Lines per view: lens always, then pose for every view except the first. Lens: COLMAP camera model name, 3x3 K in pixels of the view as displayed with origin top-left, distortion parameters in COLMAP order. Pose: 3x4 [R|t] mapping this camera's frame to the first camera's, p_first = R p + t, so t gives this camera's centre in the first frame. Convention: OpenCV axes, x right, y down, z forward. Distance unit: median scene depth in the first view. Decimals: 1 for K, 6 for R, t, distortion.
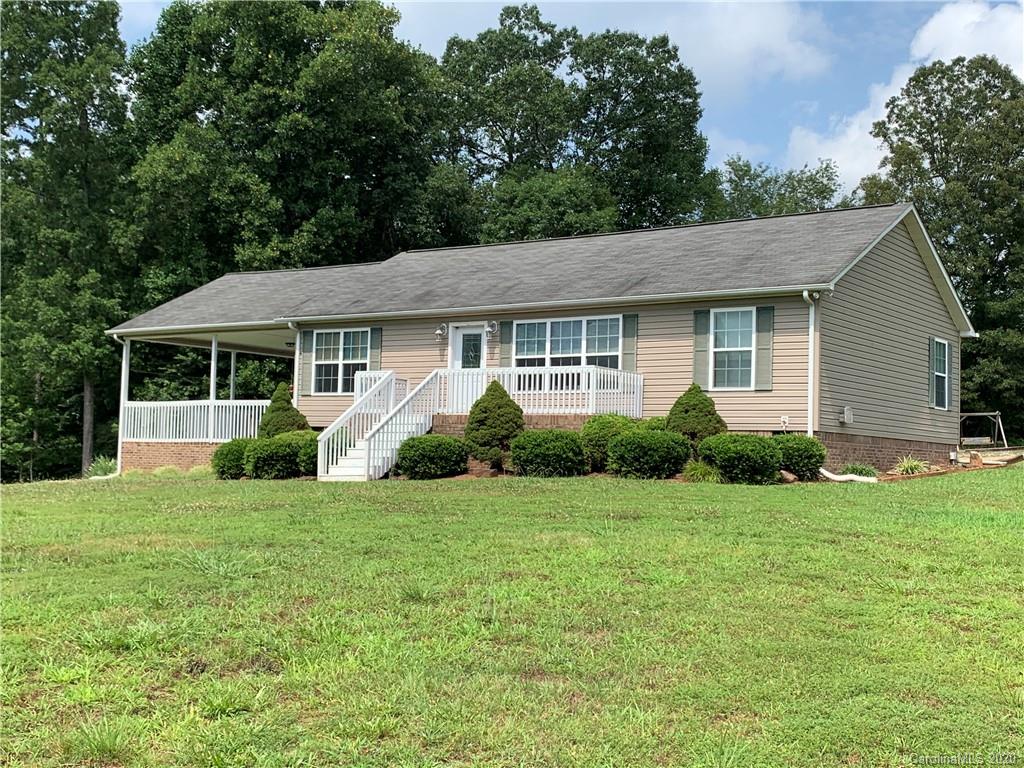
lens RADIAL K [[1265.9, 0, 512.0], [0, 1265.9, 384.0], [0, 0, 1]] dist [0.170147, -0.386106]
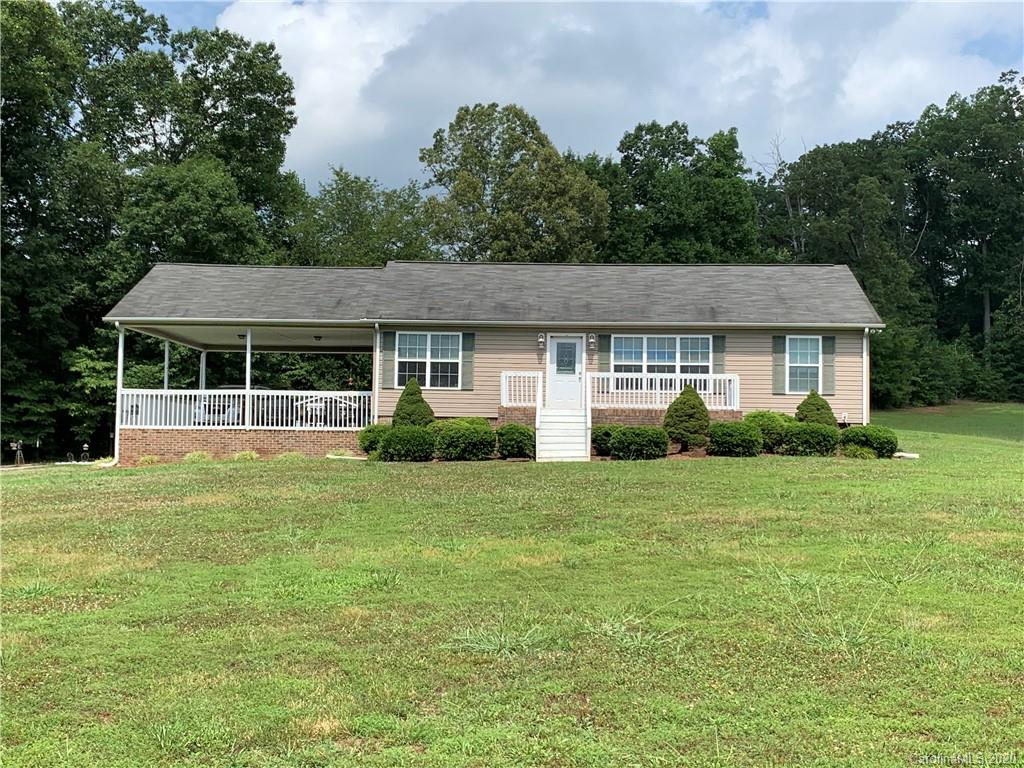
lens RADIAL K [[1265.9, 0, 512.0], [0, 1265.9, 384.0], [0, 0, 1]] dist [0.170147, -0.386106]
pose [[0.843787, 0.019188, 0.536335, -0.672659], [-0.026489, 0.999632, 0.005910, -0.004703], [-0.536024, -0.019194, 0.843984, -0.017350]]
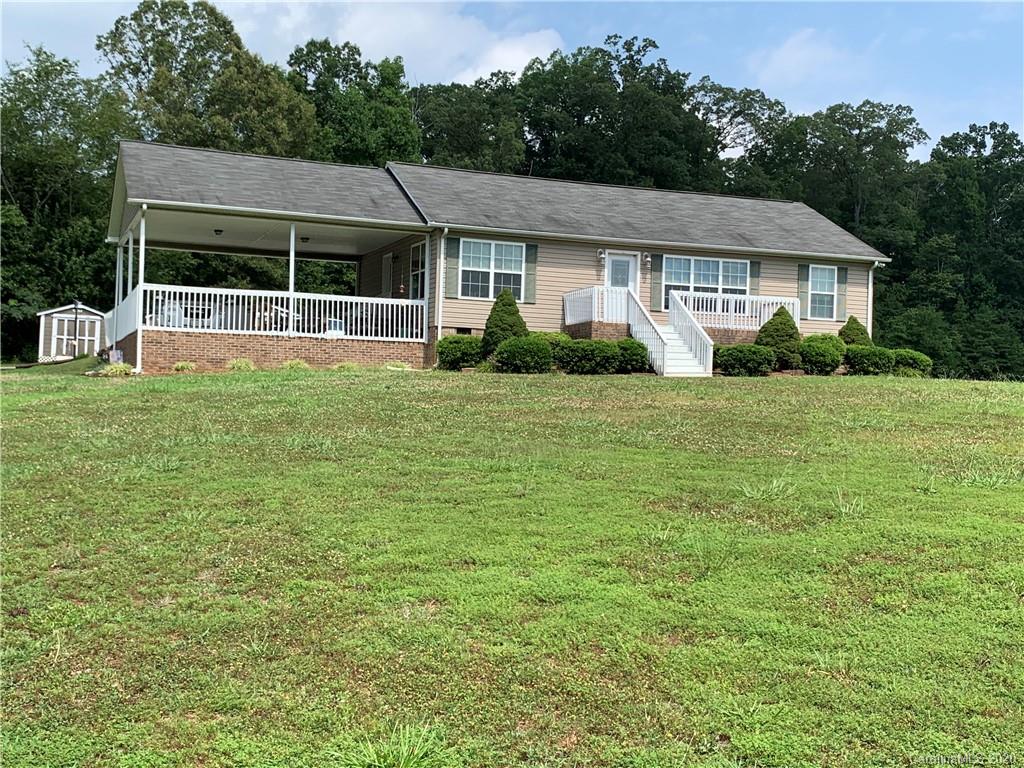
lens RADIAL K [[1265.9, 0, 512.0], [0, 1265.9, 384.0], [0, 0, 1]] dist [0.170147, -0.386106]
pose [[0.557279, 0.004523, 0.830313, -1.018219], [-0.065610, 0.997098, 0.038604, 0.036496], [-0.827729, -0.075990, 0.555958, 0.352329]]
